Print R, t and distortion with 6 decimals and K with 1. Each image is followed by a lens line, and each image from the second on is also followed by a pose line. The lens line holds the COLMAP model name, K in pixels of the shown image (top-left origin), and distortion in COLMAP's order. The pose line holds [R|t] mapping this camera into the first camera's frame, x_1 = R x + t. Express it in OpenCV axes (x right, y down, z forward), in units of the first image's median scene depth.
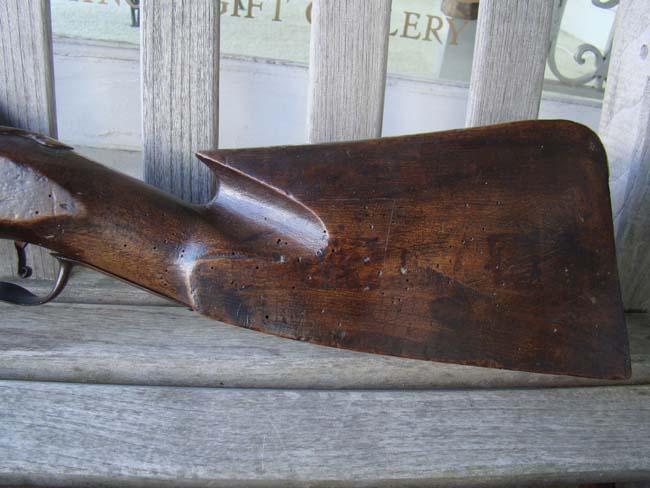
lens RADIAL K [[556.1, 0, 325.0], [0, 556.1, 244.0], [0, 0, 1]] dist [-0.141603, 0.011580]
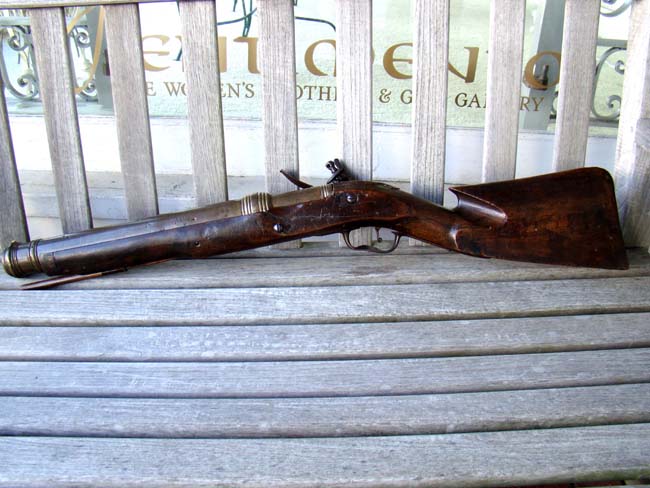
lens RADIAL K [[556.1, 0, 325.0], [0, 556.1, 244.0], [0, 0, 1]] dist [-0.141603, 0.011580]
pose [[0.994149, -0.055280, -0.092796, -0.587188], [0.056236, 0.998388, 0.007714, 0.037389], [0.092220, -0.012887, 0.995655, -1.581317]]
